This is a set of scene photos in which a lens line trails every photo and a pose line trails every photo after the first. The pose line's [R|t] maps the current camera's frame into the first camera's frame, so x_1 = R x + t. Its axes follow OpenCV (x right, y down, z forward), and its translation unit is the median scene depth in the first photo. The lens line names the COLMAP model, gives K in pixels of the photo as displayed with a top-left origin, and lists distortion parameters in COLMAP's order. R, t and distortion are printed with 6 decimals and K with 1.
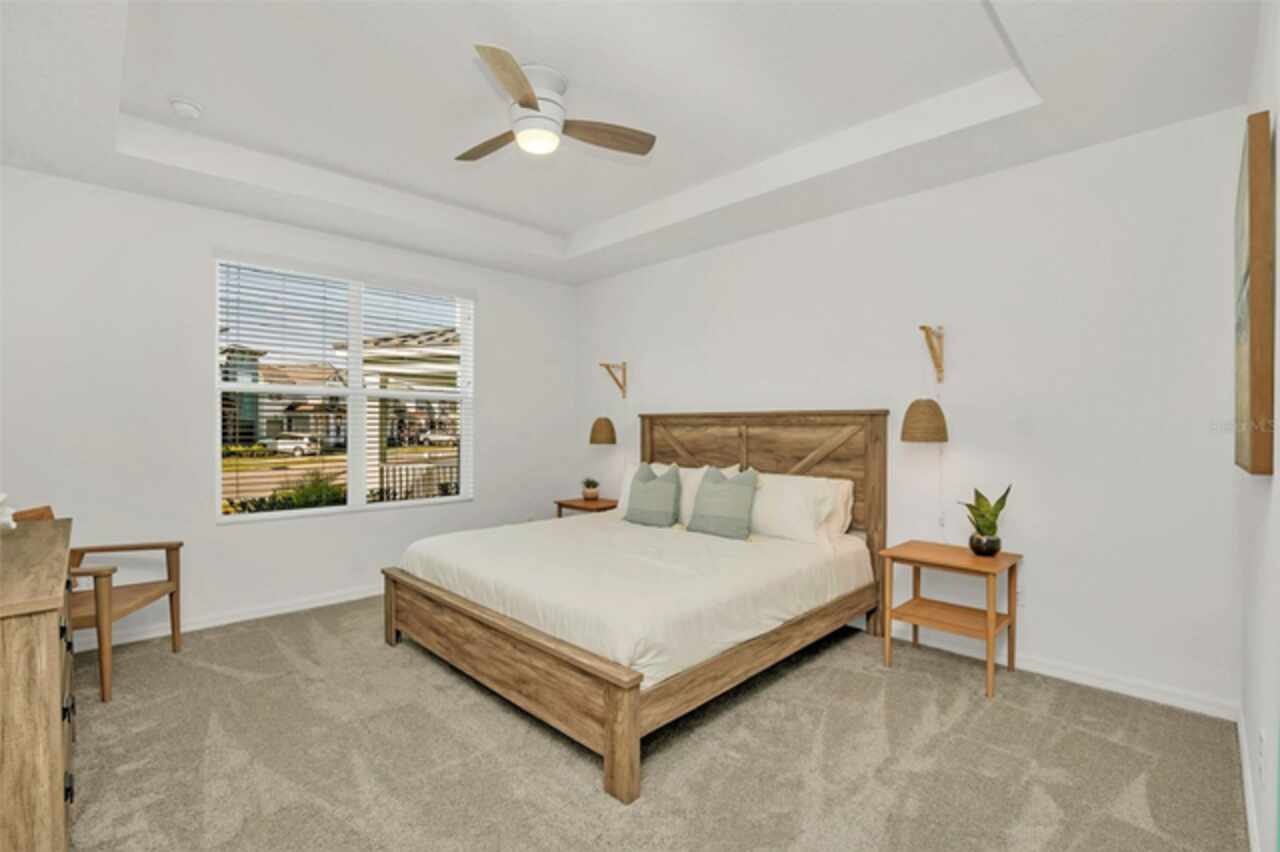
lens RADIAL K [[582.6, 0, 649.3], [0, 582.6, 428.2], [0, 0, 1]] dist [-0.005306, -0.000587]
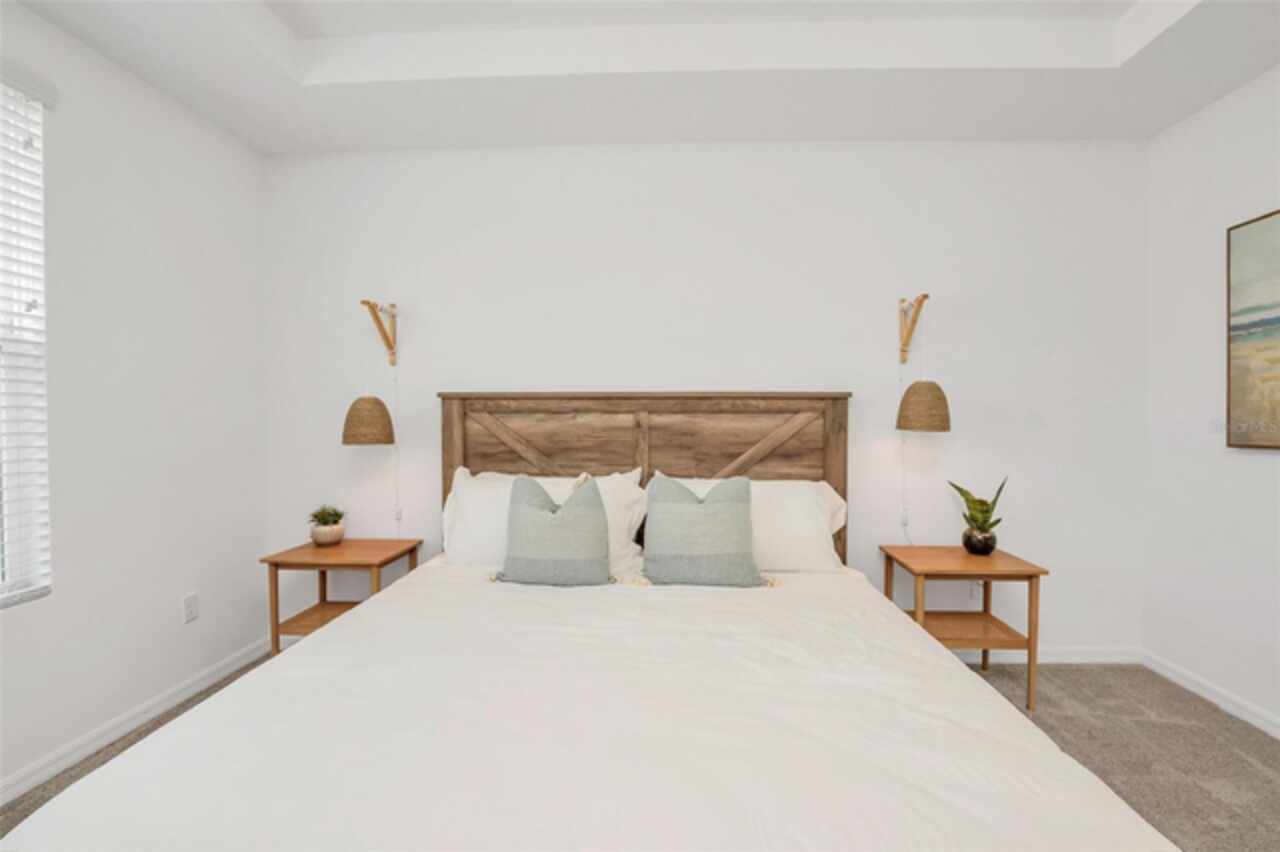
lens RADIAL K [[582.6, 0, 649.3], [0, 582.6, 428.2], [0, 0, 1]] dist [-0.005306, -0.000587]
pose [[0.742253, -0.015351, 0.669944, -0.305977], [0.001876, 0.999781, 0.020831, 0.000503], [-0.670117, -0.014205, 0.742120, 0.481559]]
